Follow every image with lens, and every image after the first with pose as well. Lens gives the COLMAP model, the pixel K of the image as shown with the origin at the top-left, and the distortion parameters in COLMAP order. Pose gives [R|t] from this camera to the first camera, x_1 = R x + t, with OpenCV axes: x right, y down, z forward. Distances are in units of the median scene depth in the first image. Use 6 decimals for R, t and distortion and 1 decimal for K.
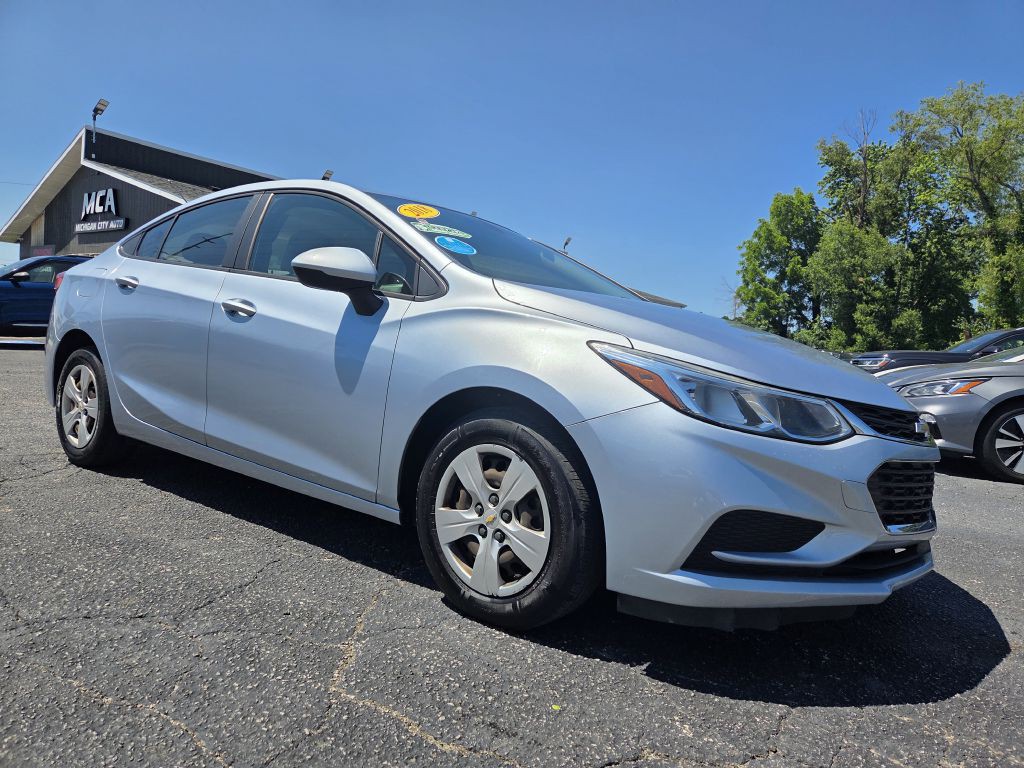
lens RADIAL K [[697.7, 0, 517.4], [0, 697.7, 376.0], [0, 0, 1]] dist [0.069504, -0.053358]
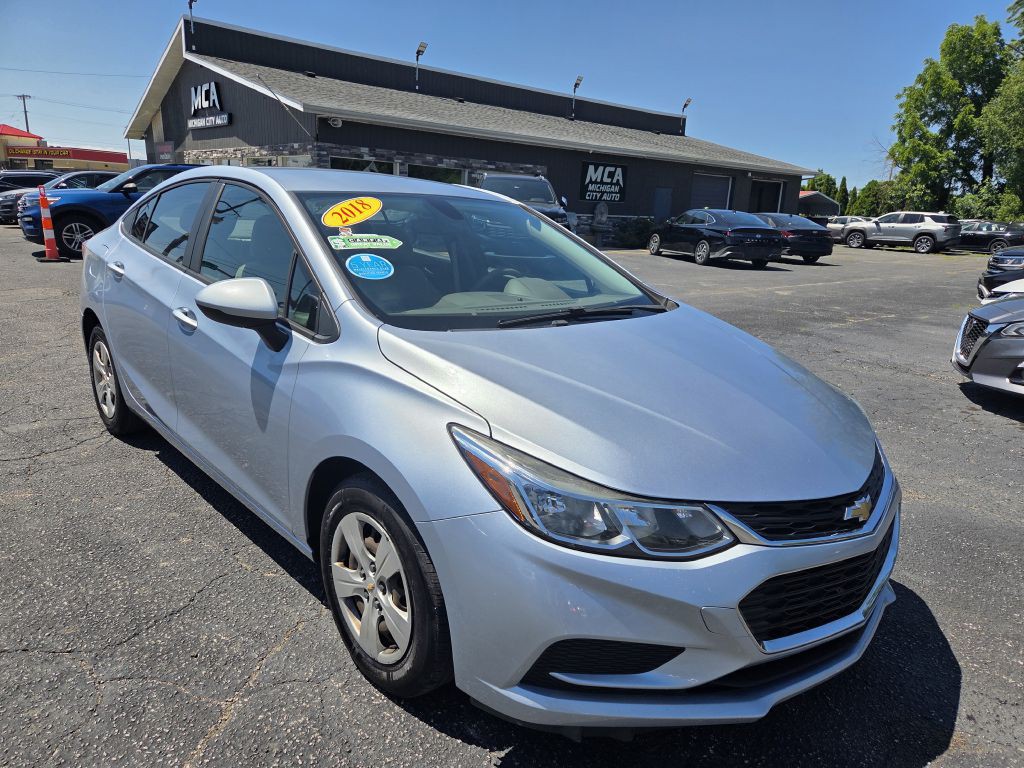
lens RADIAL K [[697.7, 0, 505.0], [0, 697.7, 399.8], [0, 0, 1]] dist [0.069504, -0.053358]
pose [[0.982481, 0.020565, -0.185227, 0.224568], [0.018908, 0.977765, 0.208849, -0.176667], [0.185403, -0.208692, 0.960246, 0.096132]]
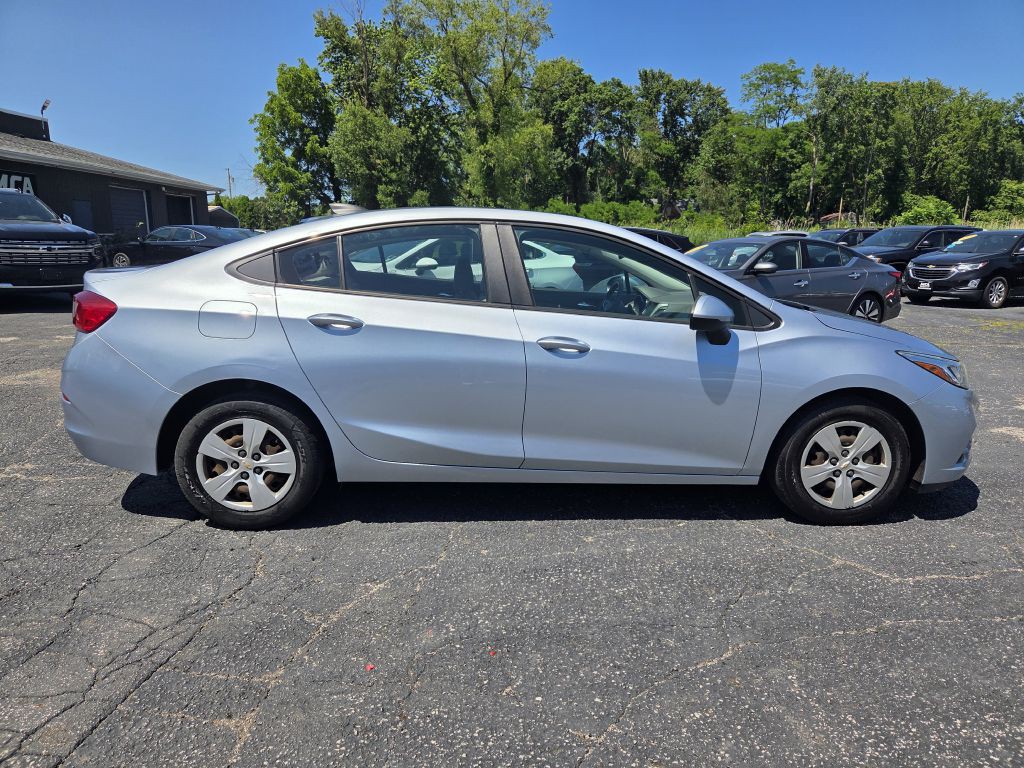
lens RADIAL K [[697.7, 0, 520.4], [0, 697.7, 384.5], [0, 0, 1]] dist [0.069504, -0.053358]
pose [[0.753974, -0.194041, 0.627592, -1.114088], [0.070724, 0.973803, 0.216117, -0.270324], [-0.653086, -0.118561, 0.747945, 0.192843]]
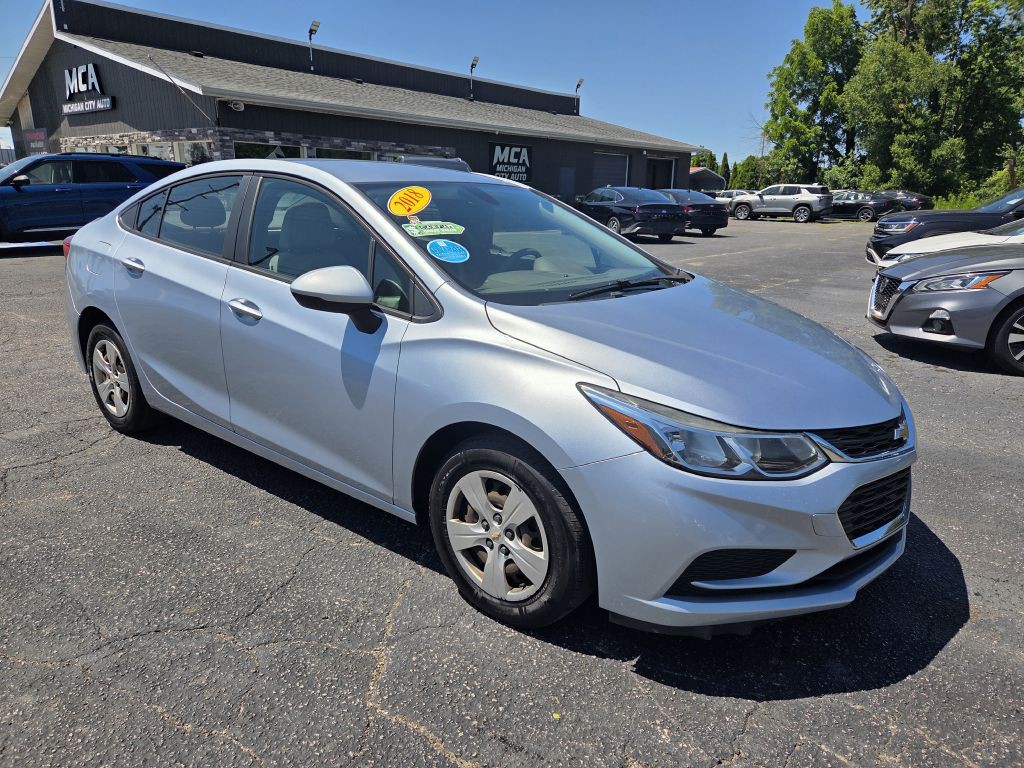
lens RADIAL K [[697.7, 0, 509.8], [0, 697.7, 394.9], [0, 0, 1]] dist [0.069504, -0.053358]
pose [[0.997987, -0.045475, -0.044201, 0.029486], [0.054537, 0.971132, 0.232225, -0.185371], [0.032365, -0.234169, 0.971657, -0.018128]]
